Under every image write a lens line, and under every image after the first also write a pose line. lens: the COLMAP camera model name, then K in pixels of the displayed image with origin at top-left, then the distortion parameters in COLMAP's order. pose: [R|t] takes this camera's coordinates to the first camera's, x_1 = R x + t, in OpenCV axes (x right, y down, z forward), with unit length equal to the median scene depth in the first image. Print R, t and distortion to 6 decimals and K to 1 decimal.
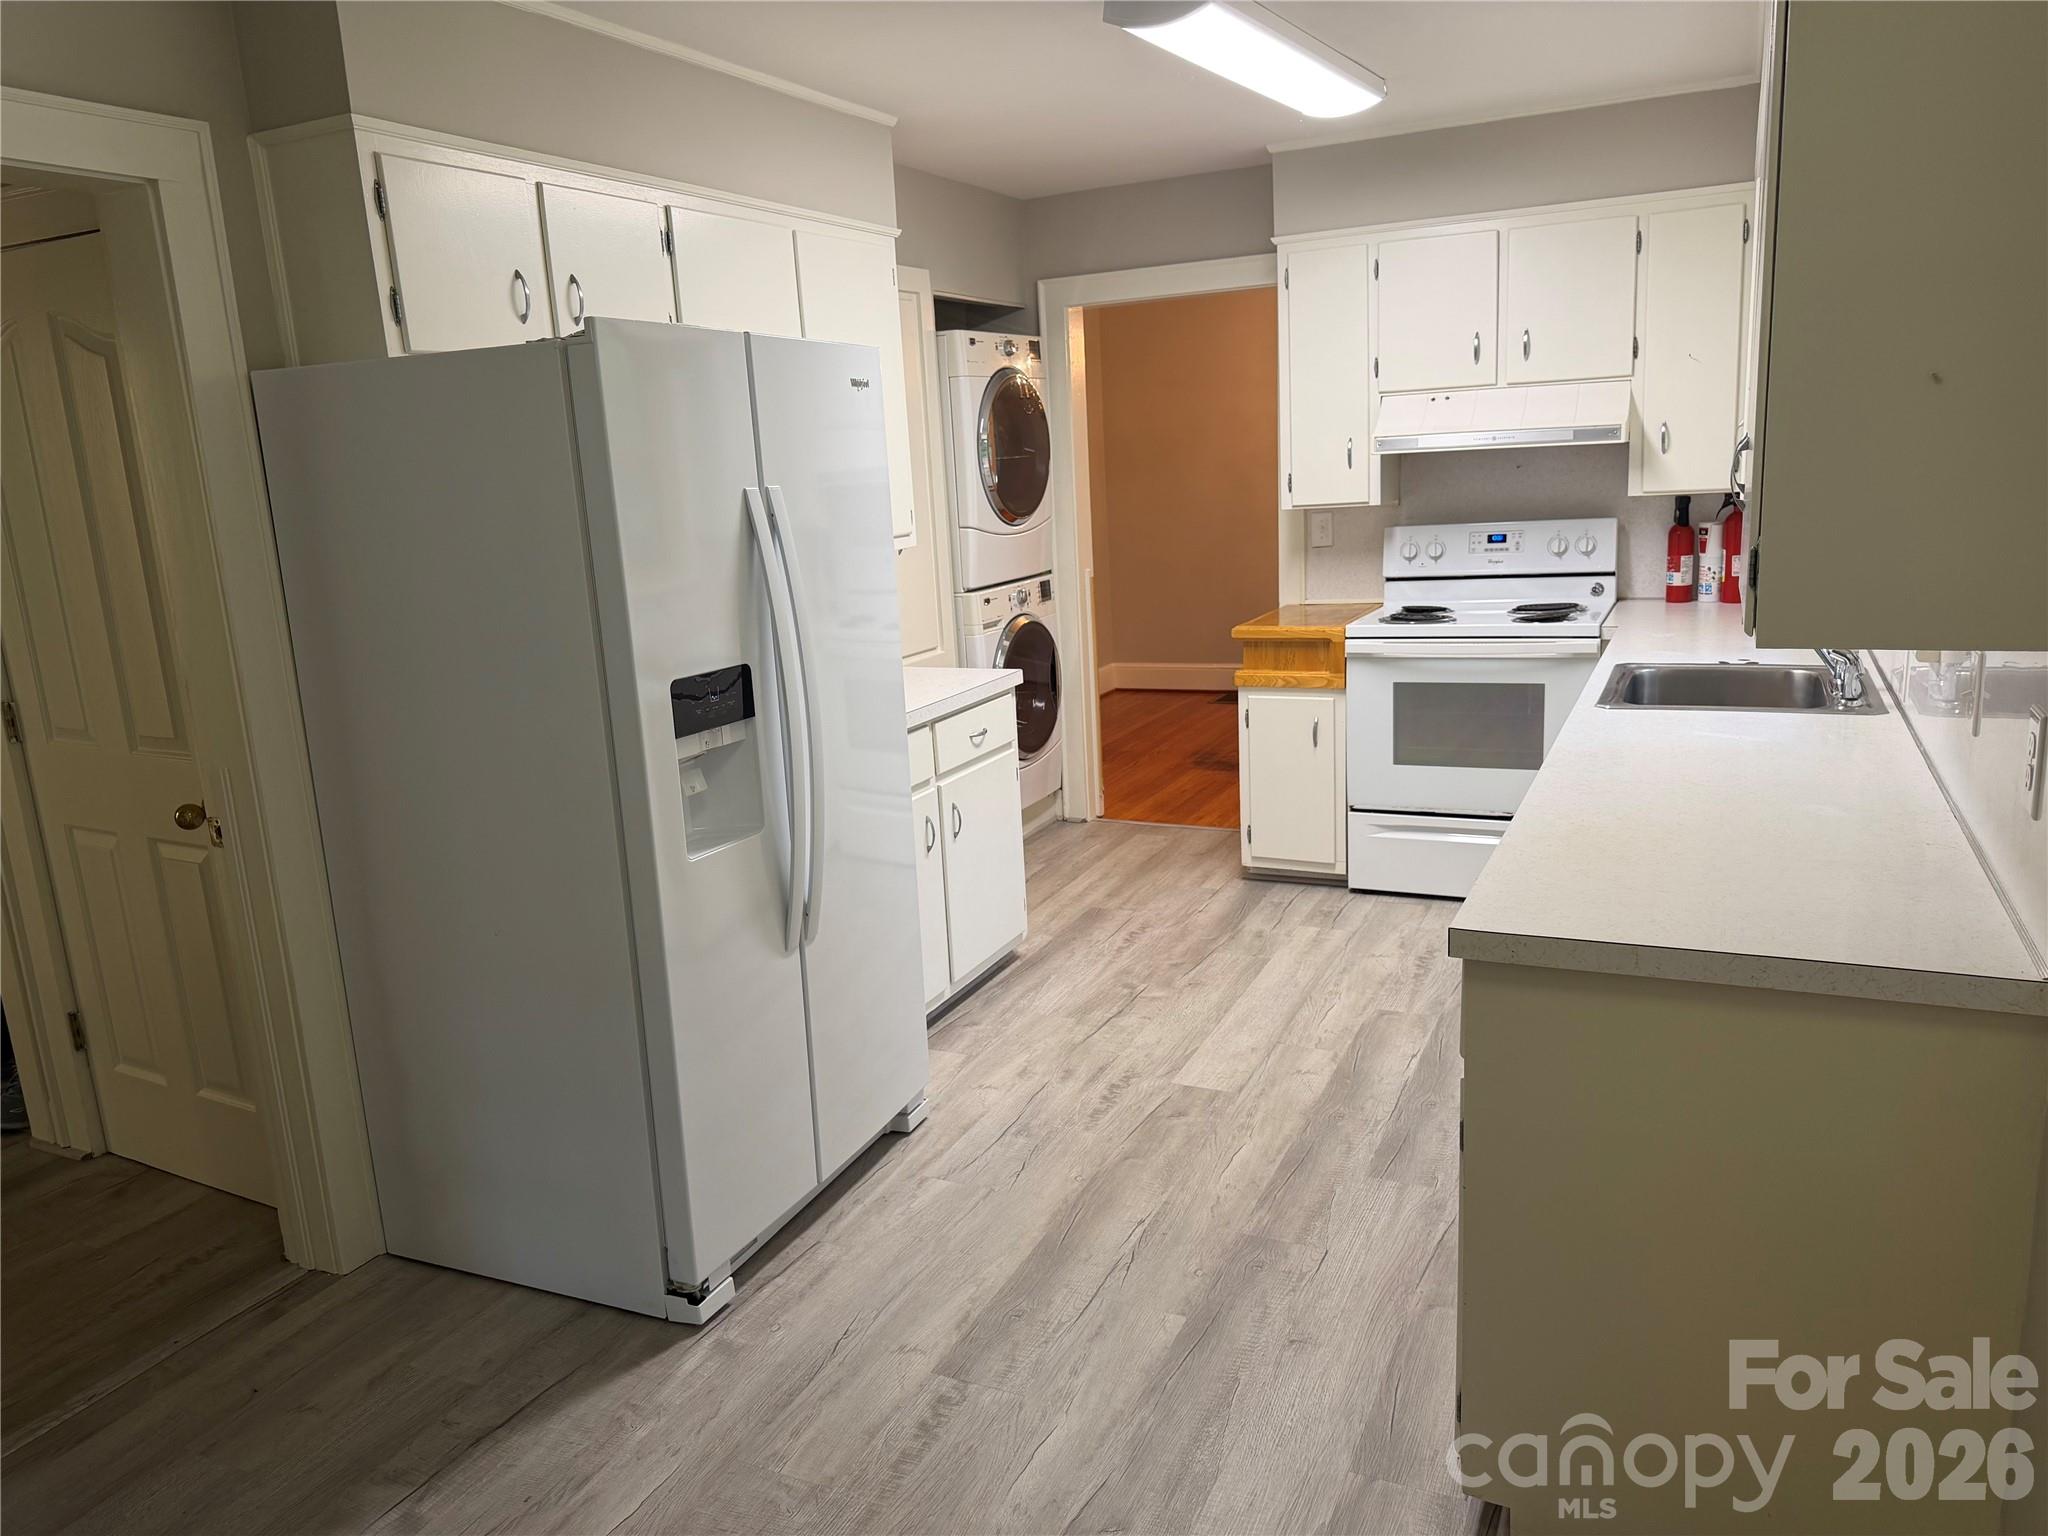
lens RADIAL K [[1444.5, 0, 1004.6], [0, 1444.5, 764.9], [0, 0, 1]] dist [0.148919, -0.286640]
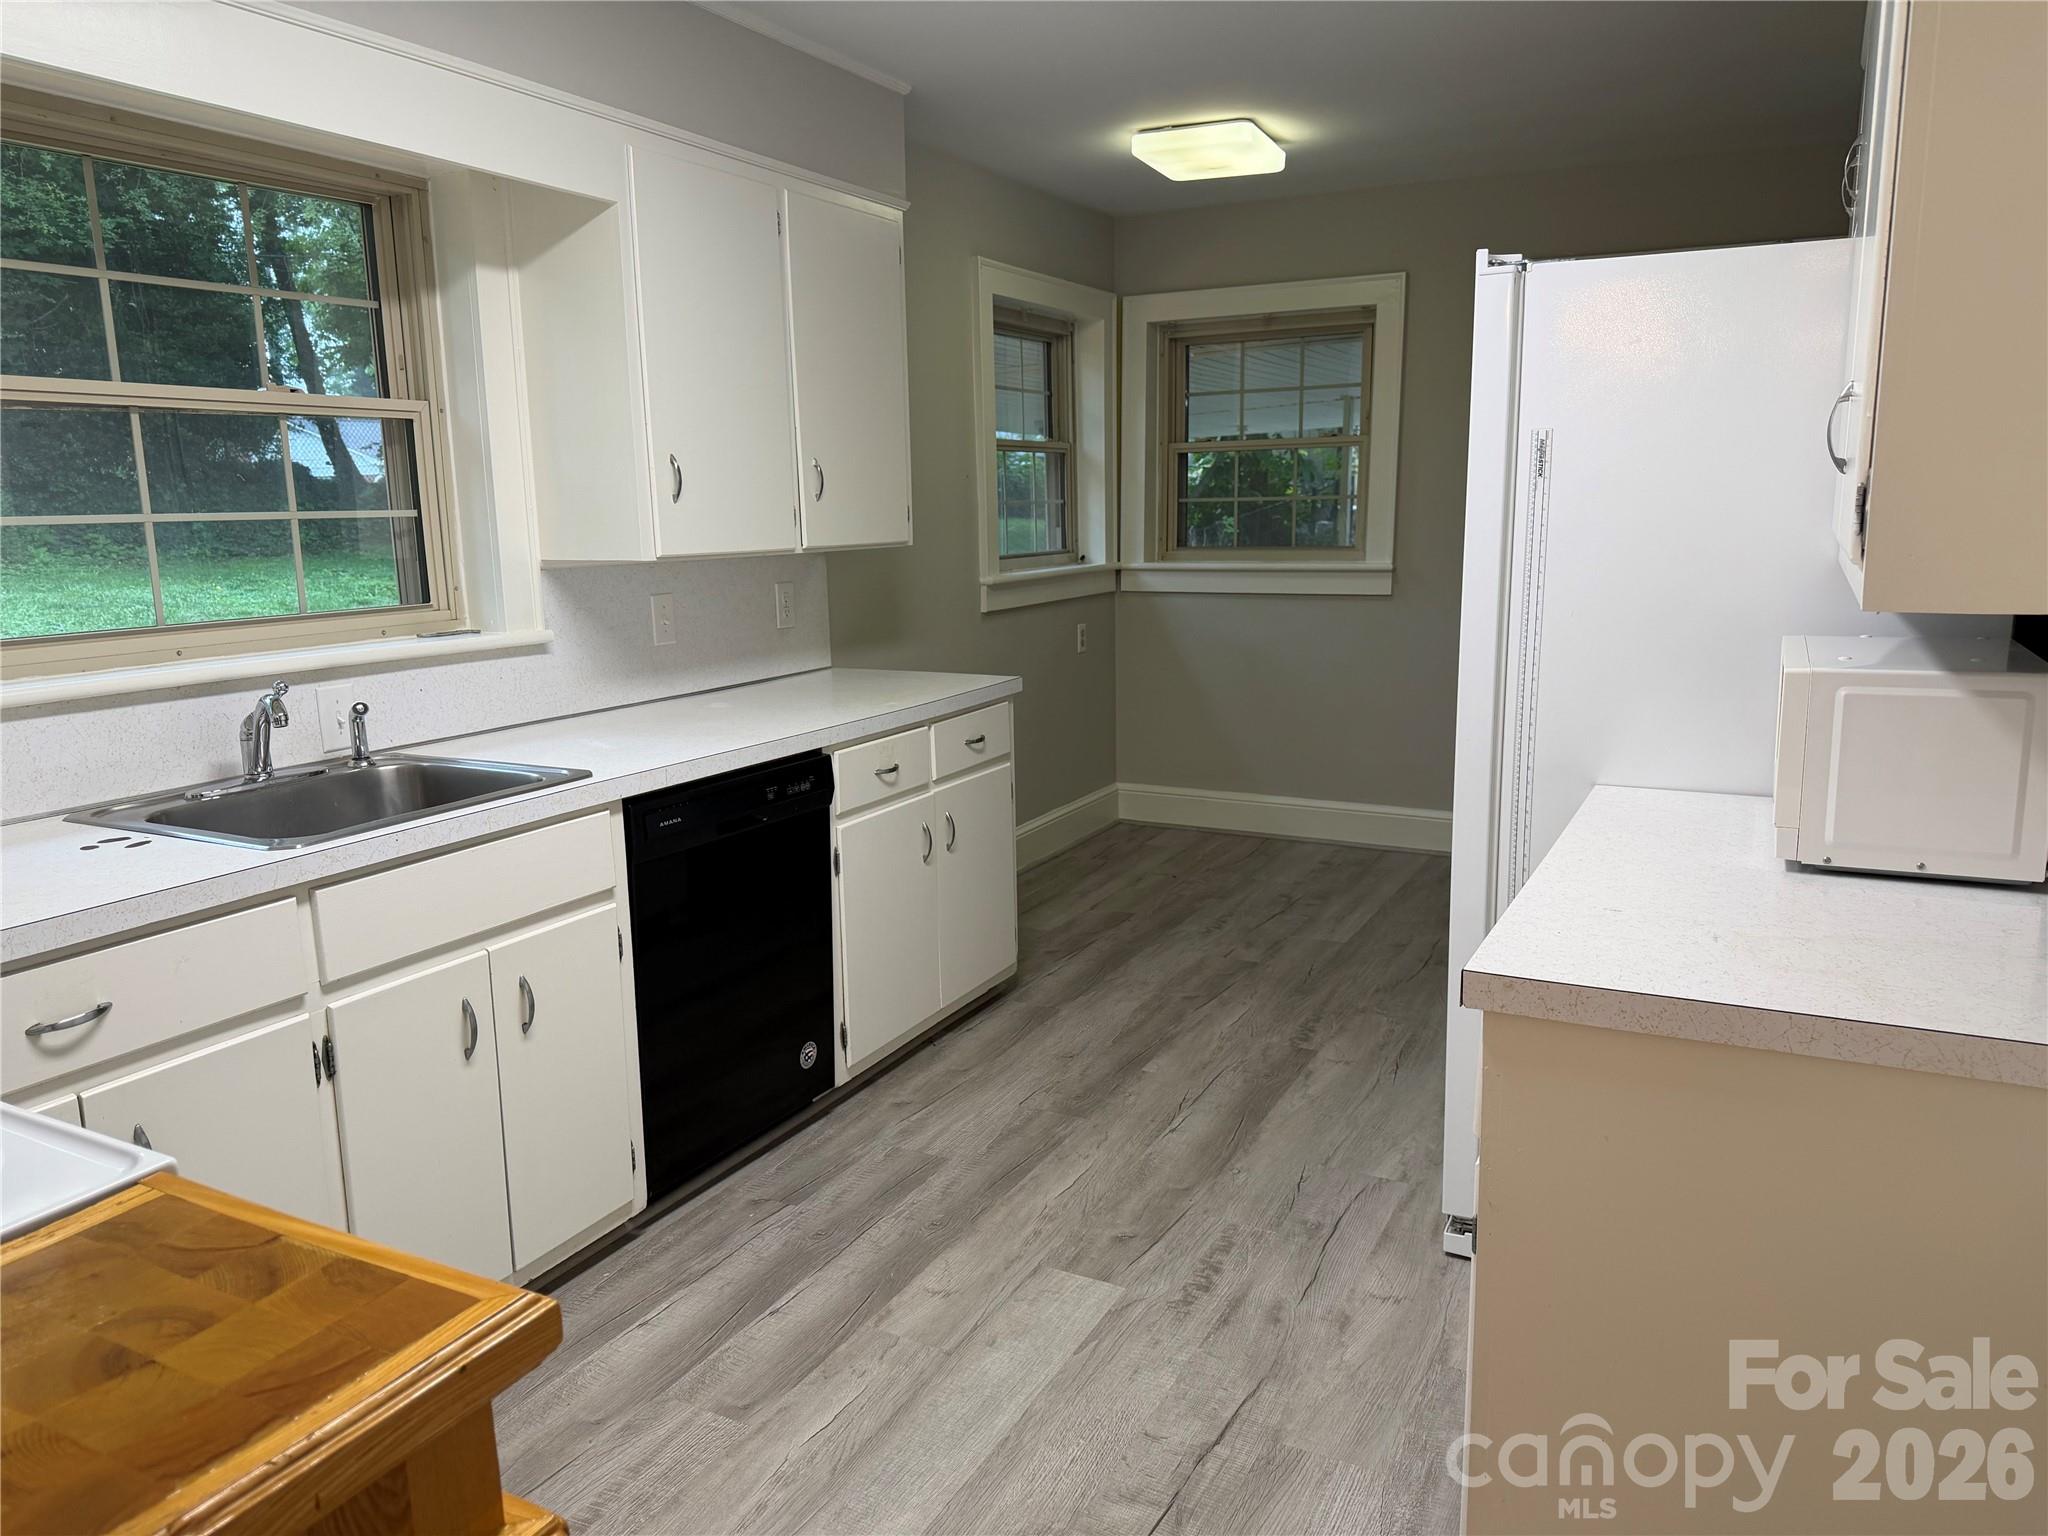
lens RADIAL K [[1444.5, 0, 1004.6], [0, 1444.5, 764.9], [0, 0, 1]] dist [0.148919, -0.286640]
pose [[-0.996464, 0.067648, 0.049833, 0.099028], [0.081527, 0.921895, 0.378765, -0.249371], [-0.020318, 0.381488, -0.924150, 1.295889]]
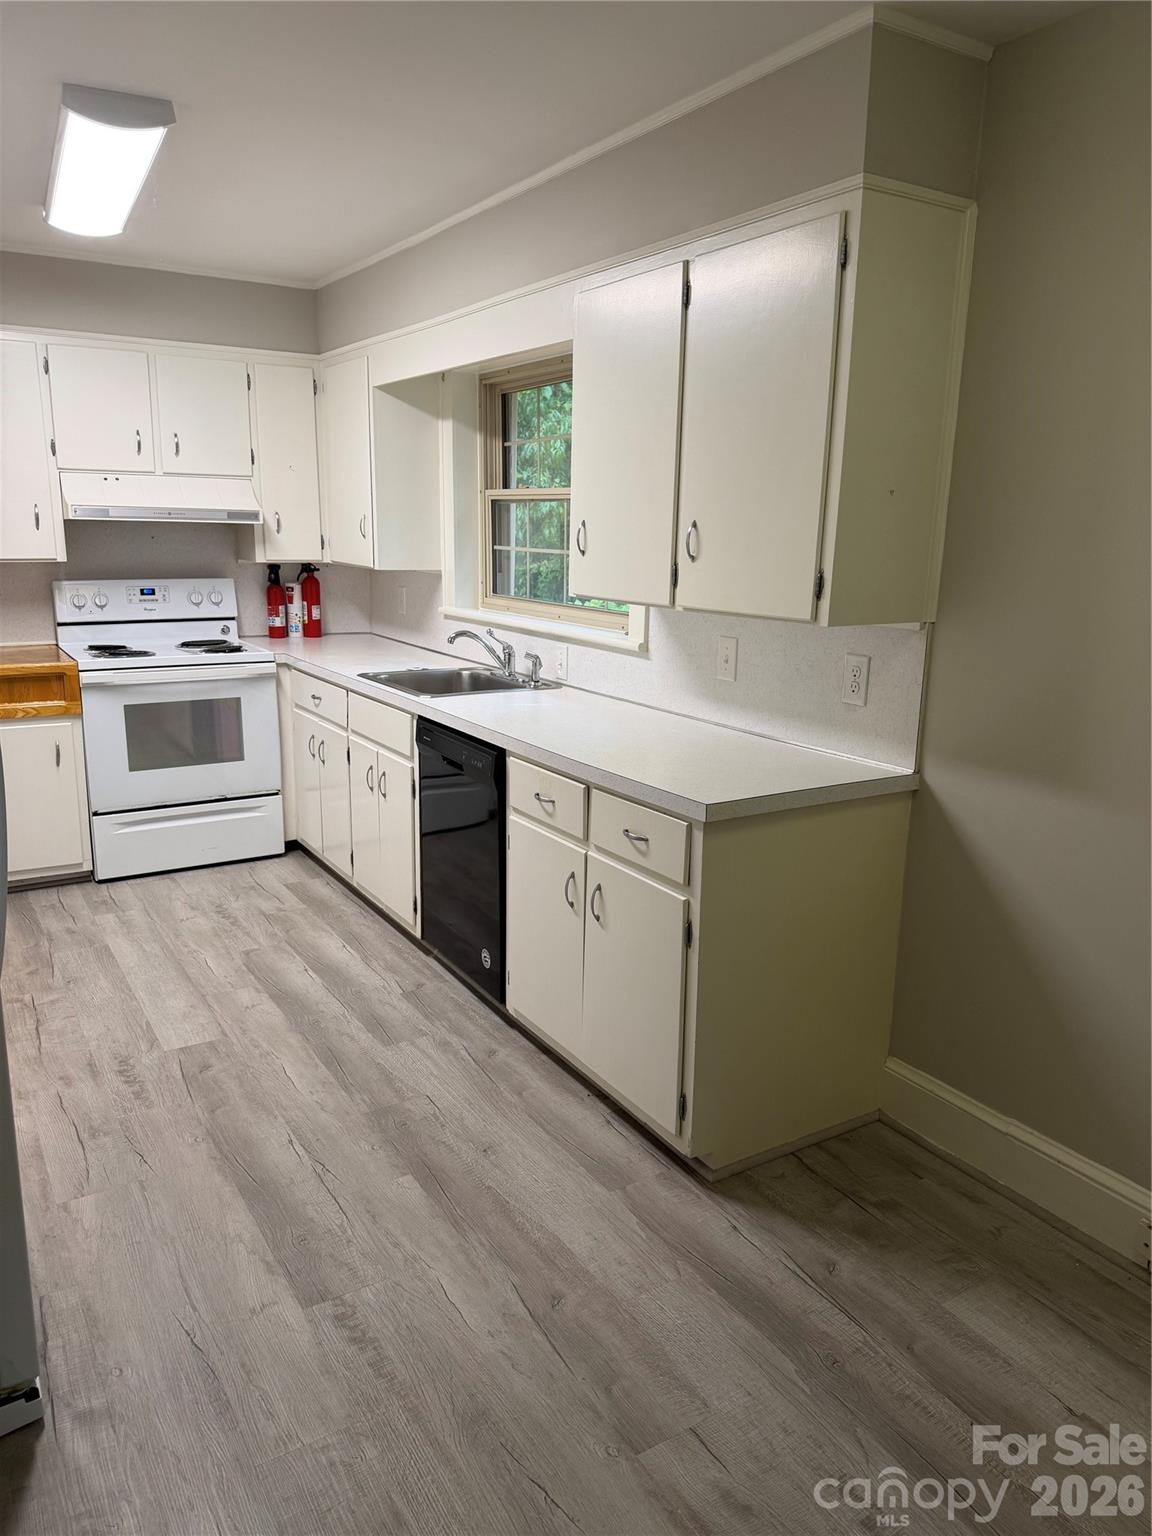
lens RADIAL K [[1083.3, 0, 576.0], [0, 1083.3, 768.0], [0, 0, 1]] dist [0.148919, -0.286640]
pose [[0.535422, -0.122959, 0.835586, -0.339904], [0.133107, 0.989267, 0.060283, -0.010415], [-0.834030, 0.078945, 0.546042, 0.192318]]
